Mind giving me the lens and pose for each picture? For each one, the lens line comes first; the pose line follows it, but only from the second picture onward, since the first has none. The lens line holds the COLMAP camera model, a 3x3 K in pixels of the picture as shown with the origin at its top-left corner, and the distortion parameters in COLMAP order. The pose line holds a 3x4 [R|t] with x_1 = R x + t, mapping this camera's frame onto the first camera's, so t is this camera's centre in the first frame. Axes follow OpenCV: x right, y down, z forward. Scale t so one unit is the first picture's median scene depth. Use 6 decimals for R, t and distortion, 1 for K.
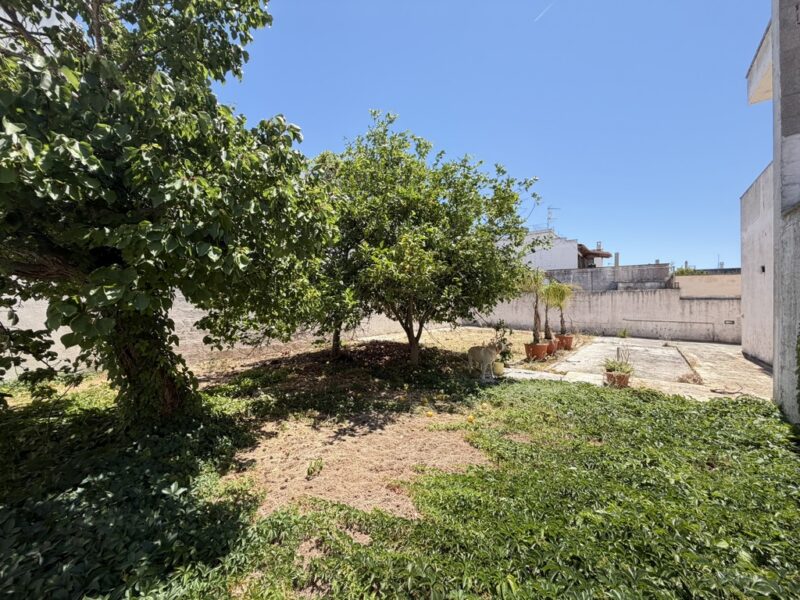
lens RADIAL K [[317.3, 0, 399.5], [0, 317.3, 300.6], [0, 0, 1]] dist [0.002057, -0.000077]
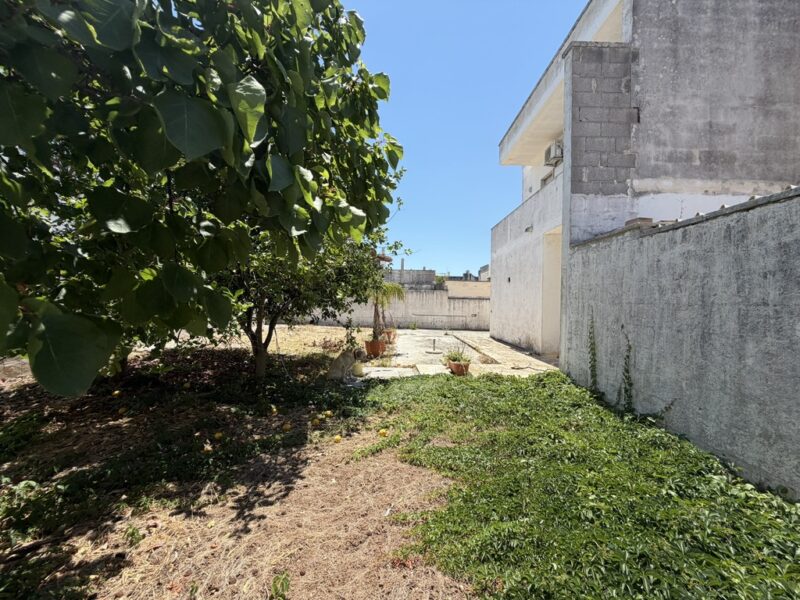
lens RADIAL K [[317.3, 0, 400.2], [0, 317.3, 300.1], [0, 0, 1]] dist [0.002057, -0.000077]
pose [[0.794321, 0.011168, 0.607396, -0.143814], [-0.019260, 0.999791, 0.006805, -0.005038], [-0.607194, -0.017104, 0.794370, 0.132190]]
